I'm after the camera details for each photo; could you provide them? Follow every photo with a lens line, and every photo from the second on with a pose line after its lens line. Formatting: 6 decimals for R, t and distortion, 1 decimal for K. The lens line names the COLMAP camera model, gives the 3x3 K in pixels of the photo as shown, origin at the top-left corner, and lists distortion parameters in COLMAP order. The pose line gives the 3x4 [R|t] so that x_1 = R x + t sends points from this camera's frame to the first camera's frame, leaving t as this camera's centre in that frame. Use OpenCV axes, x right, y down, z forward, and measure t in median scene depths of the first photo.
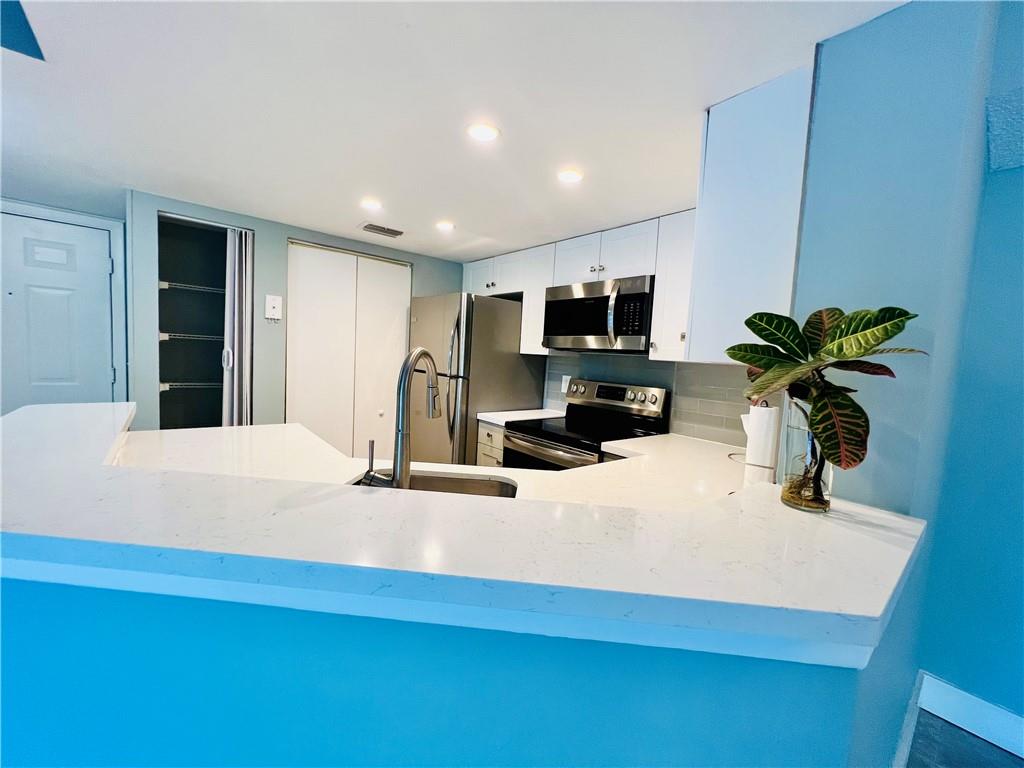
lens RADIAL K [[410.0, 0, 514.7], [0, 410.0, 386.7], [0, 0, 1]] dist [-0.002523, 0.000918]
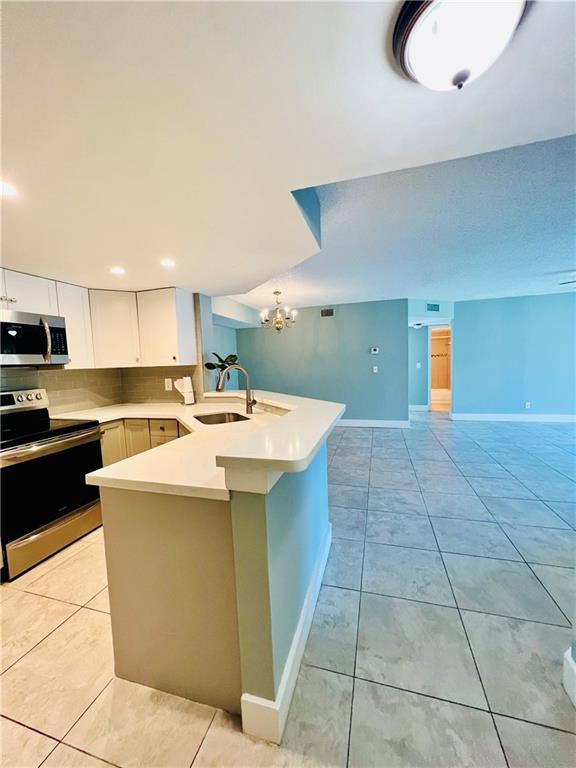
lens RADIAL K [[306.6, 0, 286.2], [0, 306.6, 385.9], [0, 0, 1]] dist [-0.000952, 0.000671]
pose [[-0.546946, -0.103304, 0.830769, -0.987177], [0.068207, 0.983559, 0.167208, -0.123145], [-0.834384, 0.148118, -0.530908, 0.790192]]
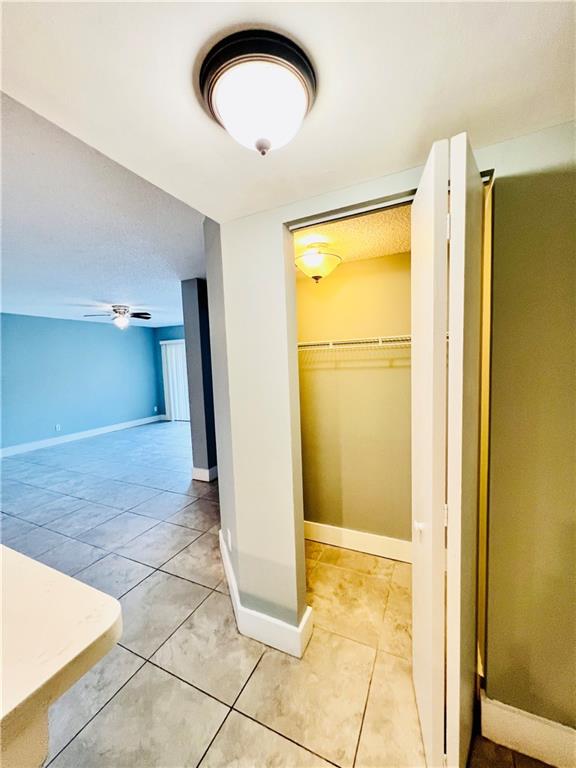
lens RADIAL K [[307.5, 0, 287.6], [0, 307.5, 388.4], [0, 0, 1]] dist [-0.002523, 0.000918]
pose [[-0.913197, 0.011328, -0.407360, -0.716723], [-0.047050, 0.989998, 0.133005, -0.141633], [0.404793, 0.140626, -0.903530, 0.787313]]
